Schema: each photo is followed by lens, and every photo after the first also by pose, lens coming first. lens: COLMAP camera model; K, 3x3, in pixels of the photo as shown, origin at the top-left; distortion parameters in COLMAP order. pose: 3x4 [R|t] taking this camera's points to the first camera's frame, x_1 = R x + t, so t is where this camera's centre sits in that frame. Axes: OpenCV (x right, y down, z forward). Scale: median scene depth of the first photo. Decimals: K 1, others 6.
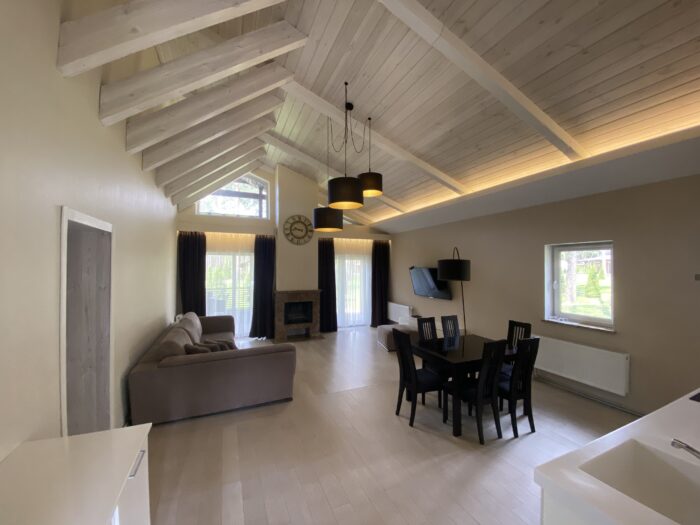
lens RADIAL K [[285.8, 0, 350.1], [0, 285.8, 264.7], [0, 0, 1]] dist [-0.002047, -0.000684]
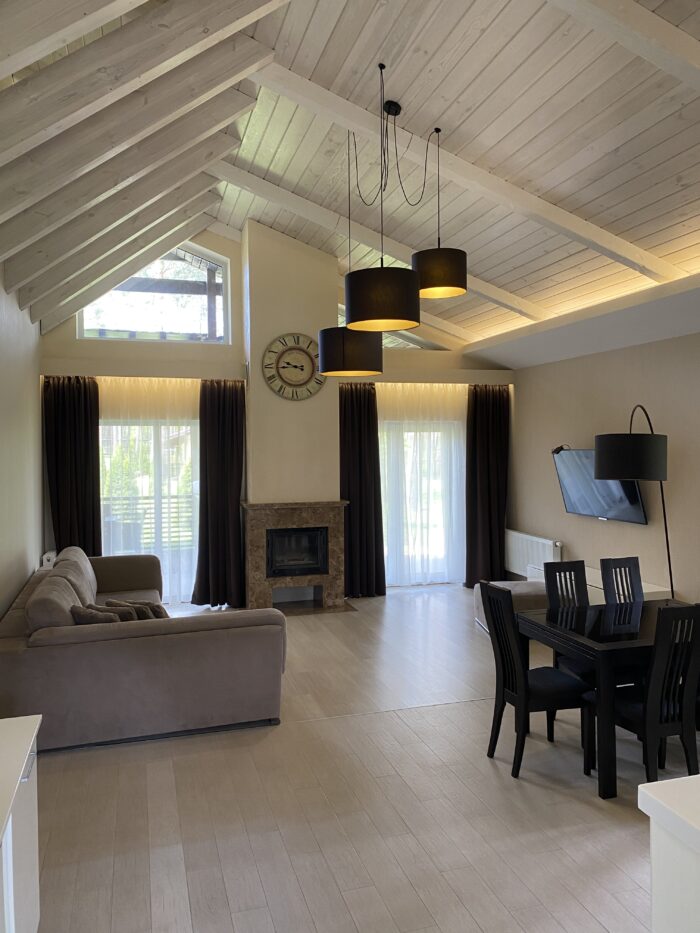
lens RADIAL K [[680.3, 0, 347.7], [0, 680.3, 463.3], [0, 0, 1]] dist [-0.014854, 0.014128]
pose [[0.993895, -0.005691, -0.110182, 0.036201], [0.009180, 0.999471, 0.031187, -0.007702], [0.109946, -0.032008, 0.993422, -0.103495]]
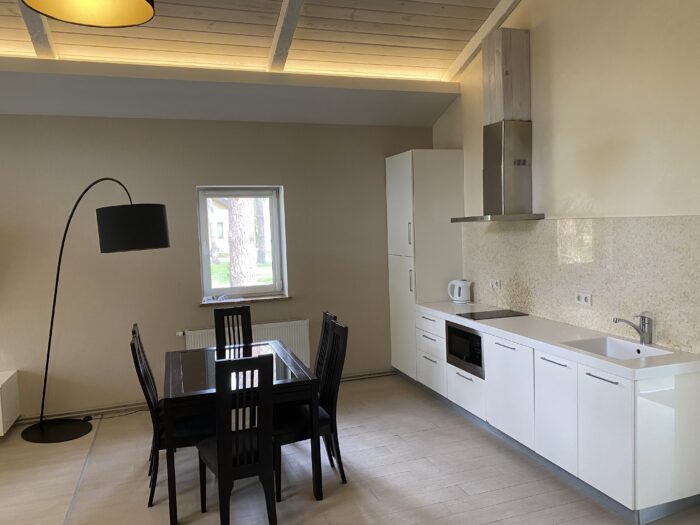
lens RADIAL K [[510.4, 0, 346.0], [0, 510.4, 259.6], [0, 0, 1]] dist [-0.014854, 0.014128]
pose [[0.088188, -0.055625, 0.994550, -0.346693], [0.044010, 0.997682, 0.051898, 0.039231], [-0.995131, 0.039194, 0.090432, 0.471321]]
